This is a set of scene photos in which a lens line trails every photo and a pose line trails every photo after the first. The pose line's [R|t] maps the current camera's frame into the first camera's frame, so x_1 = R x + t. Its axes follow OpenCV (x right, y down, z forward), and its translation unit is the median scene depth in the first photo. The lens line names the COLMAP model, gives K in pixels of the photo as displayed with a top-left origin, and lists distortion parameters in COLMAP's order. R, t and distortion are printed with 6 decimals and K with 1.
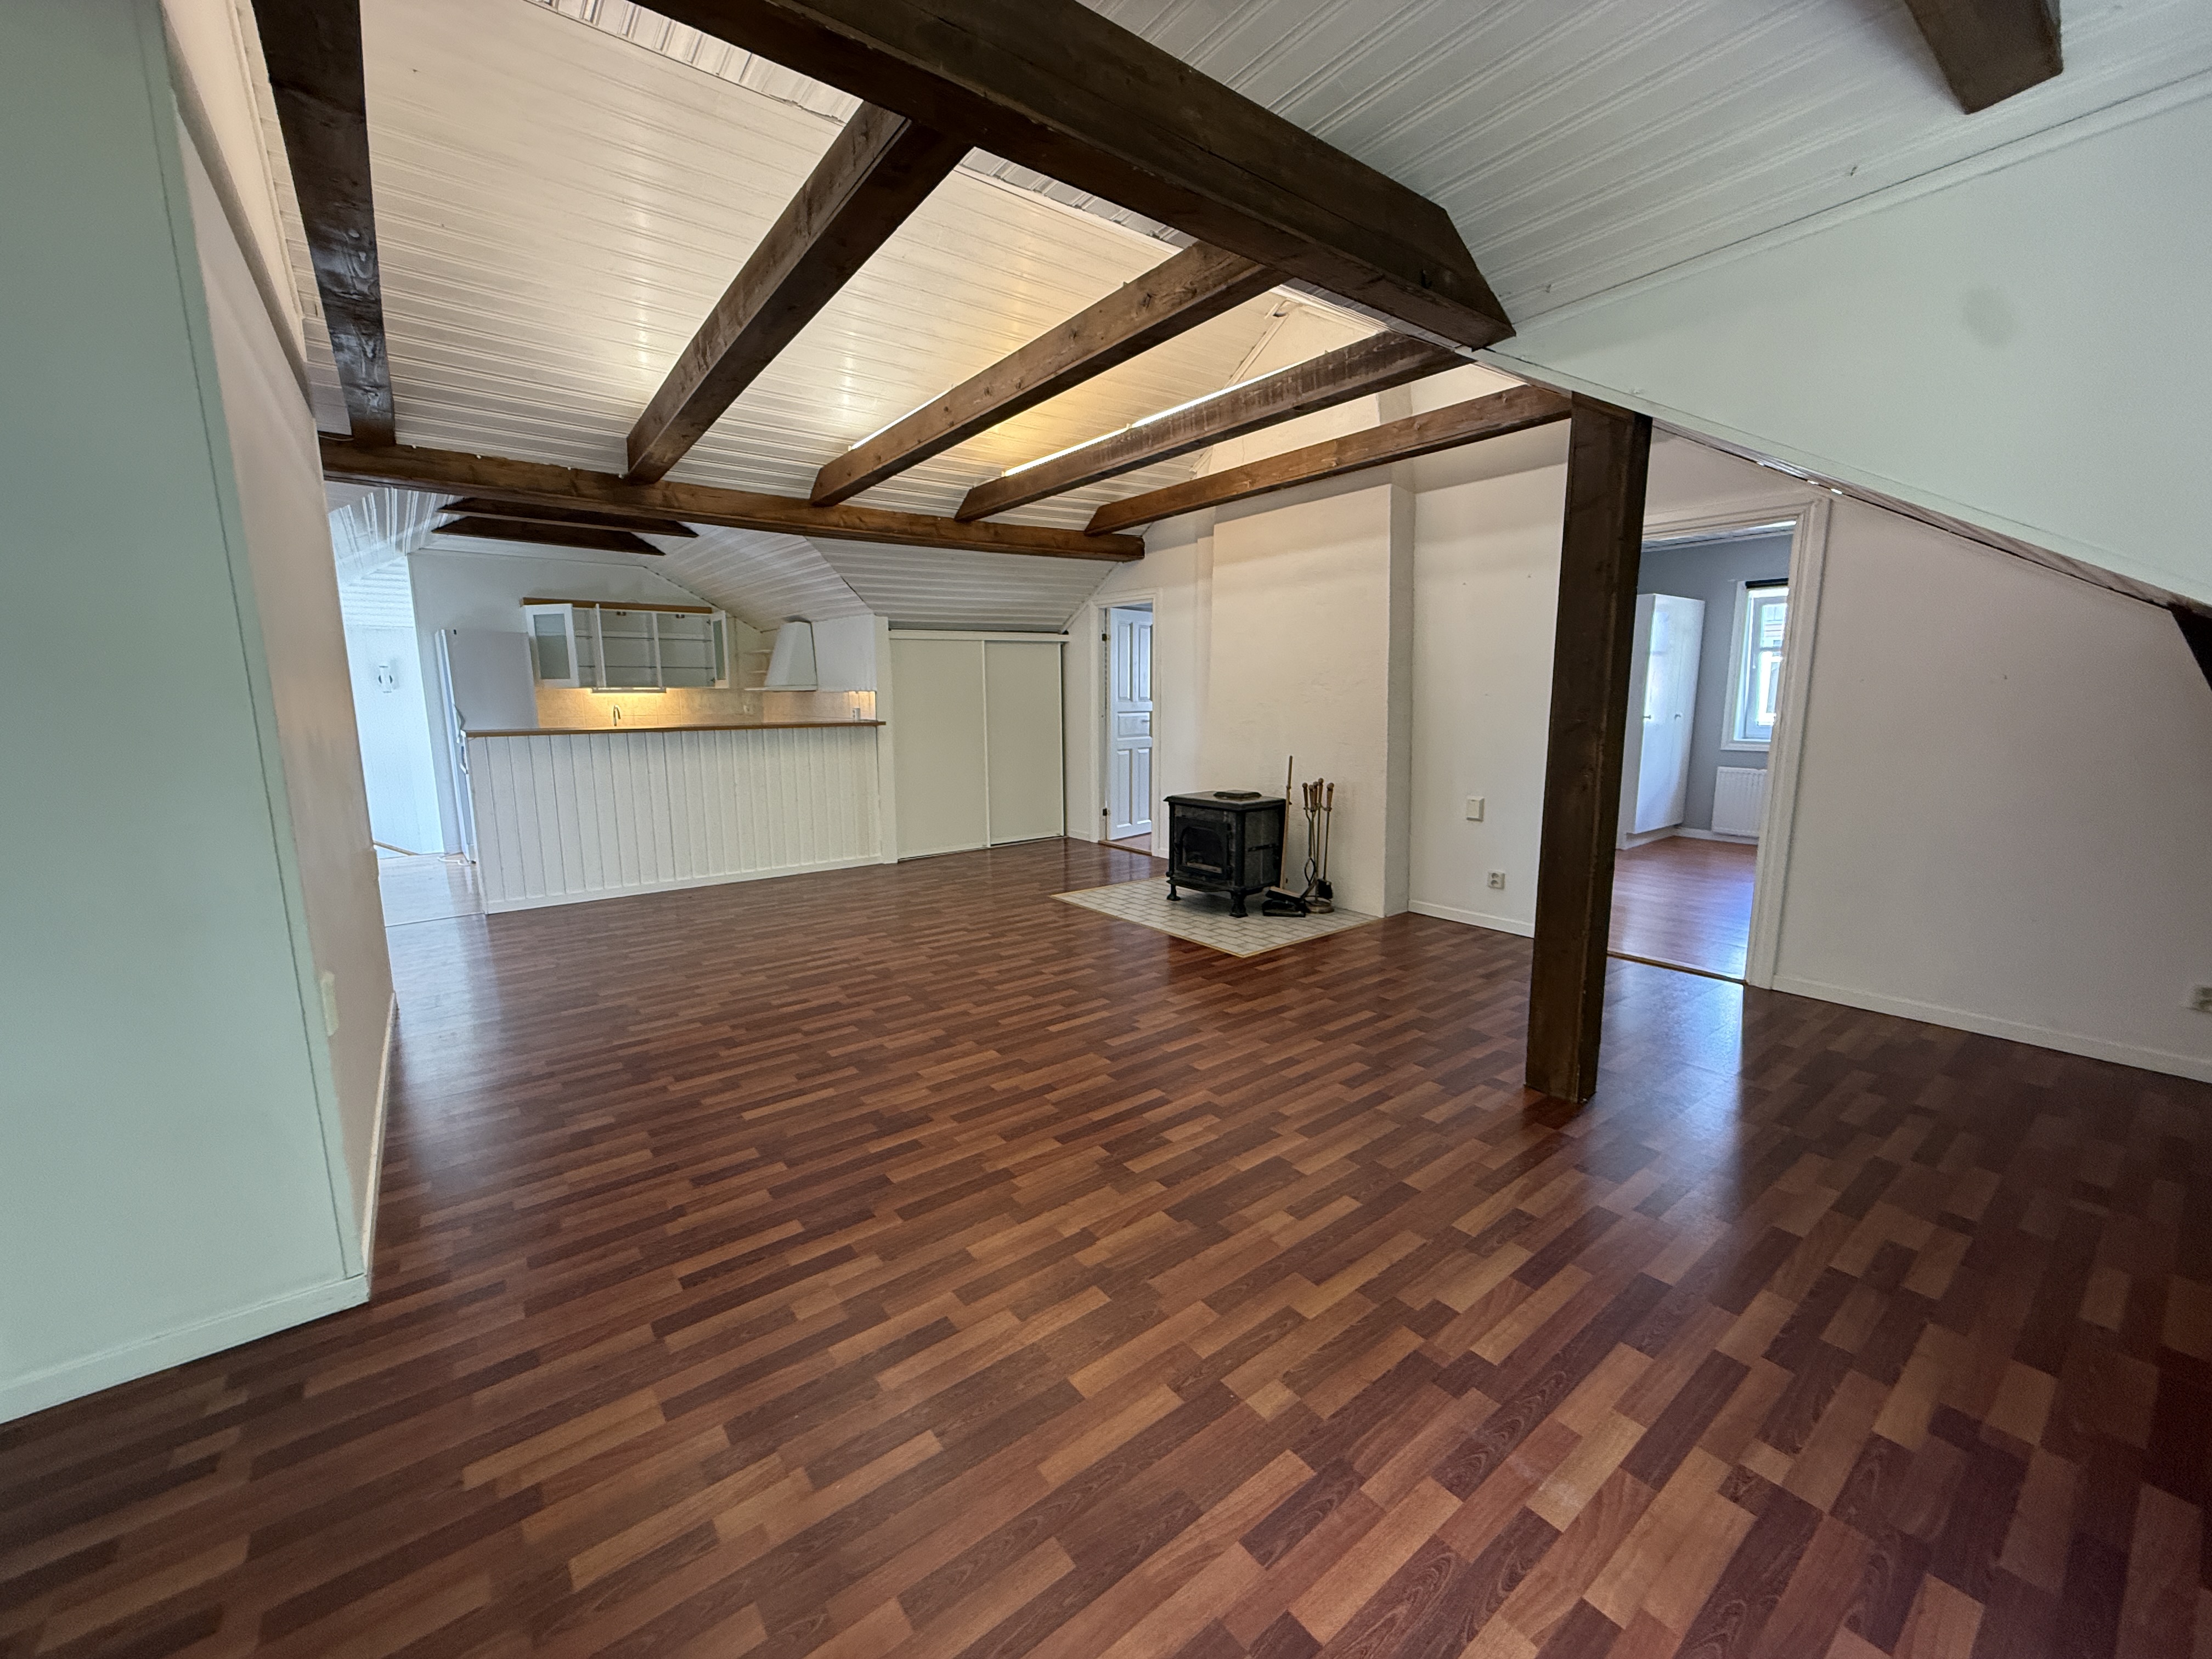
lens RADIAL K [[886.3, 0, 1106.3], [0, 886.3, 838.9], [0, 0, 1]] dist [-0.000253, -0.000036]
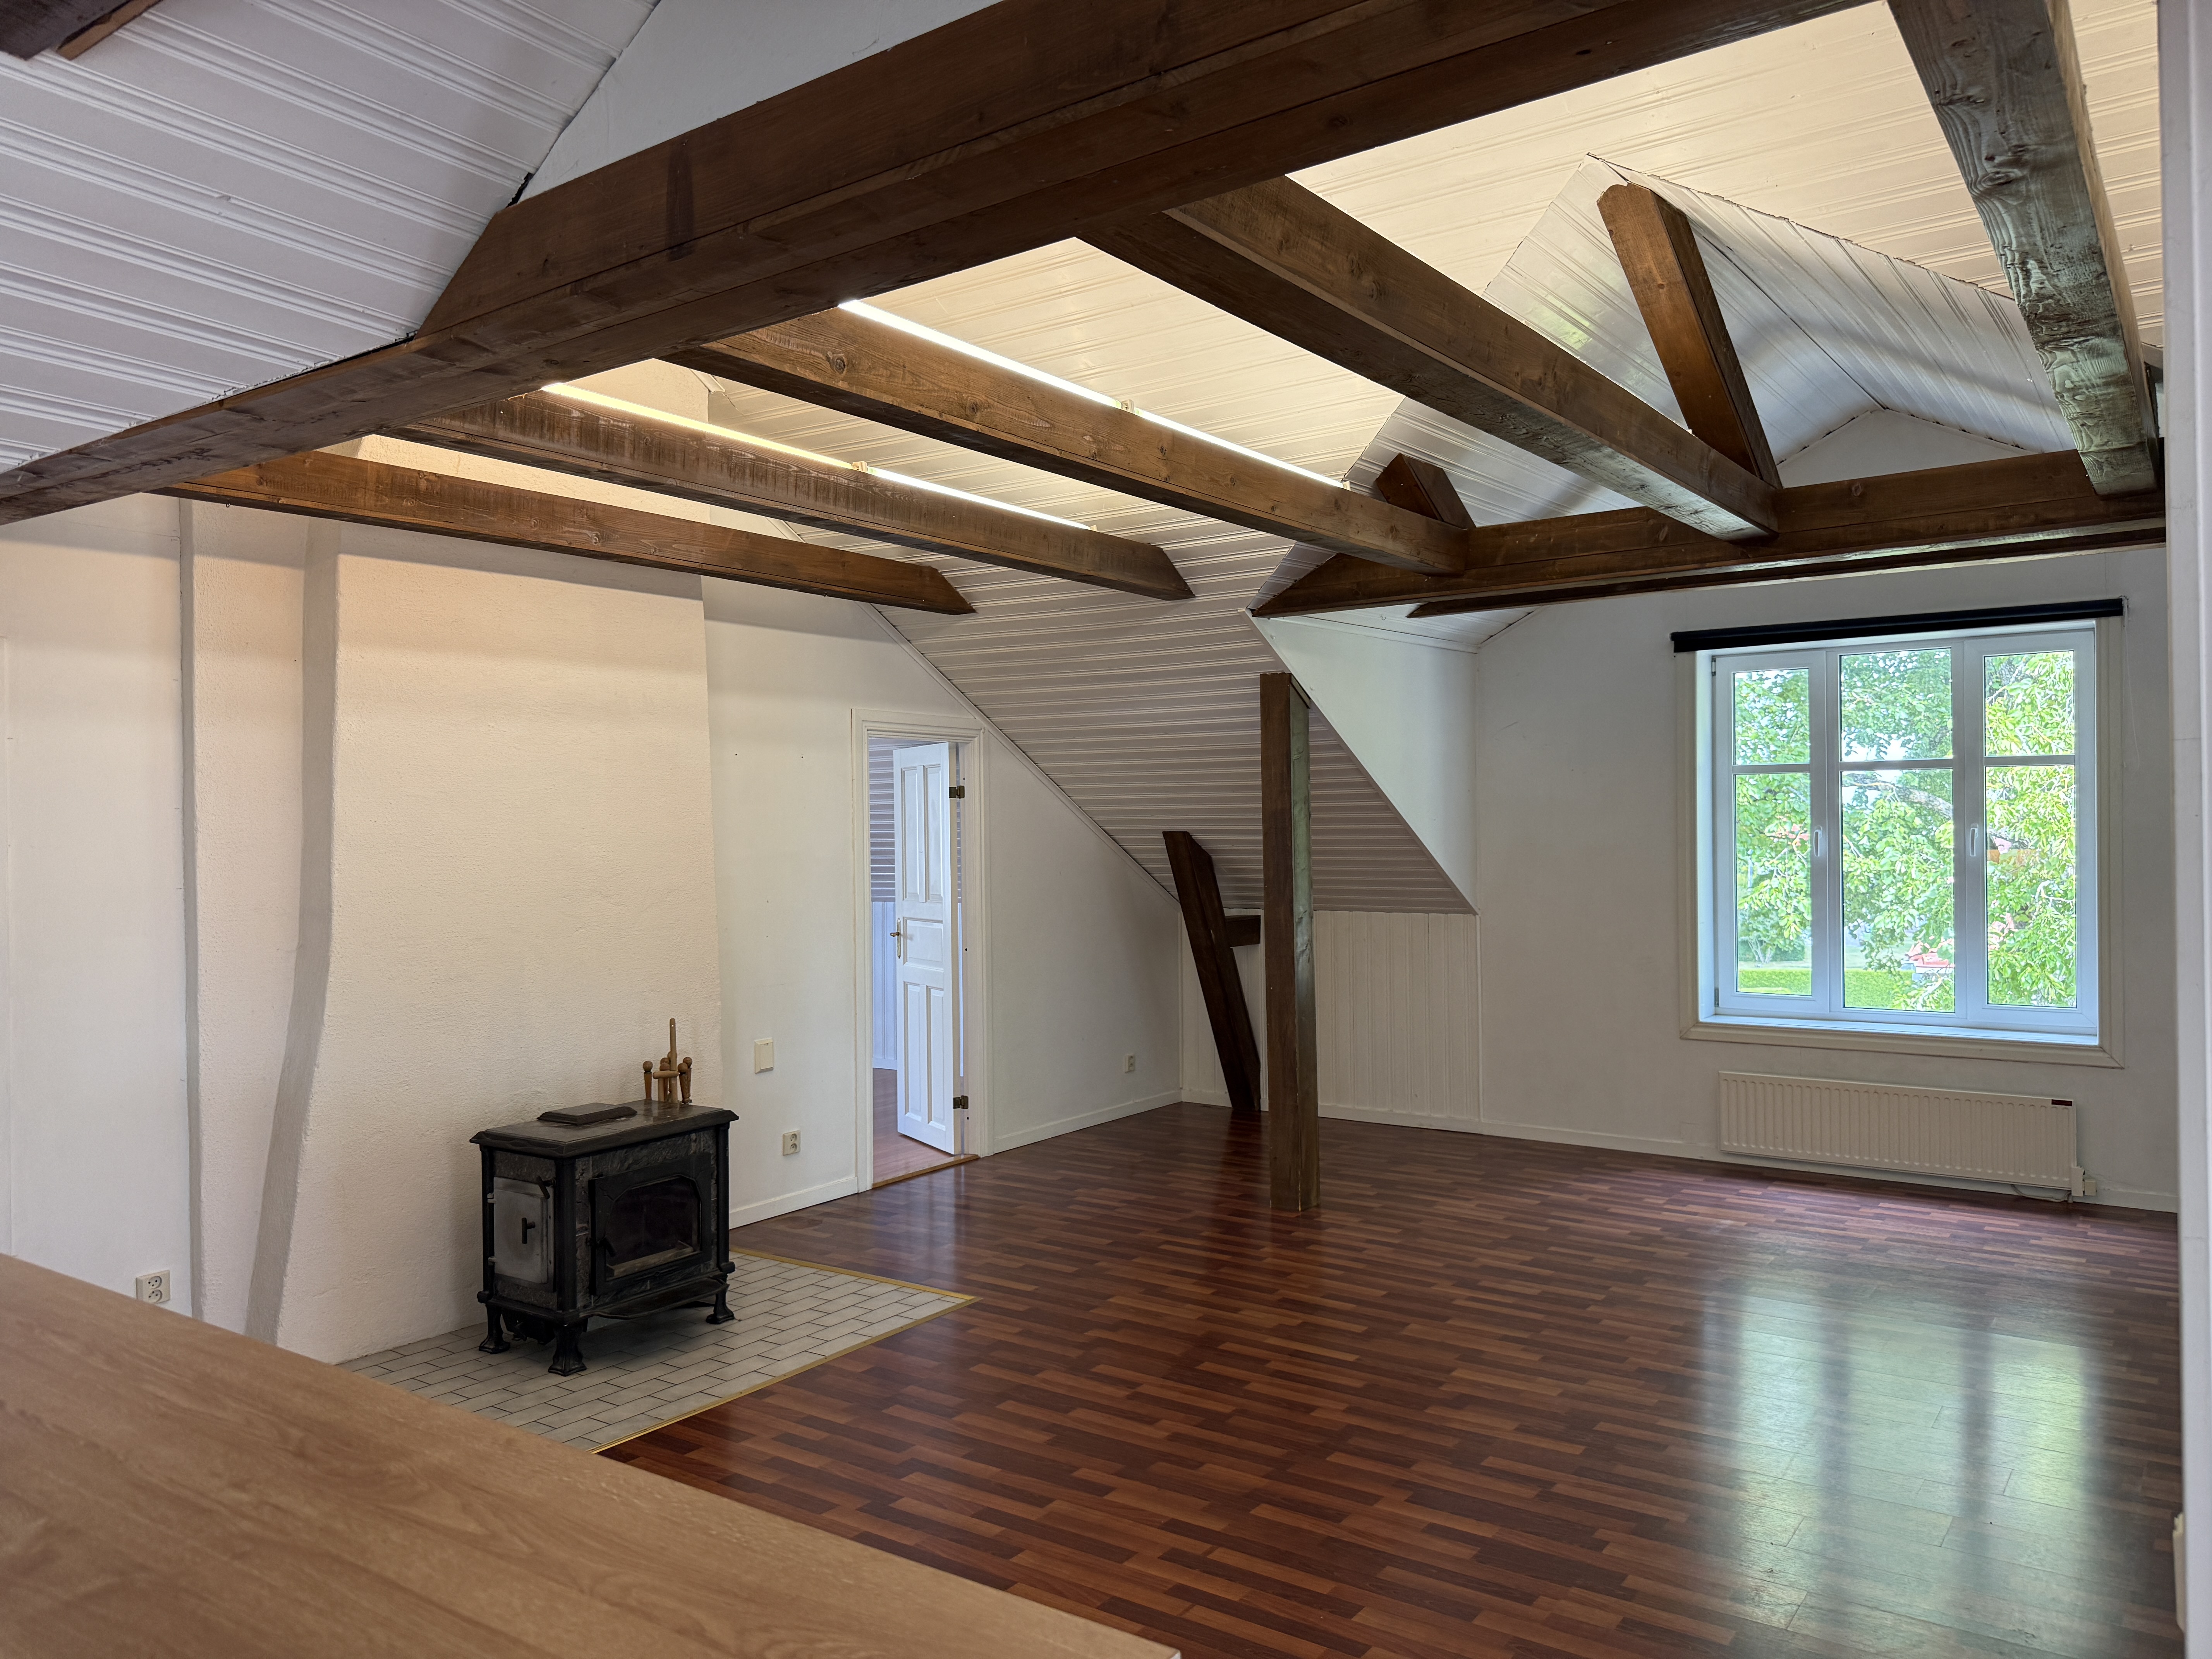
lens RADIAL K [[1561.7, 0, 1124.6], [0, 1561.7, 835.0], [0, 0, 1]] dist [0.031317, -0.018021]
pose [[-0.293350, 0.005941, 0.955987, -1.165261], [0.169653, 0.984433, 0.045941, -0.285444], [-0.940831, 0.175662, -0.289791, 1.368321]]
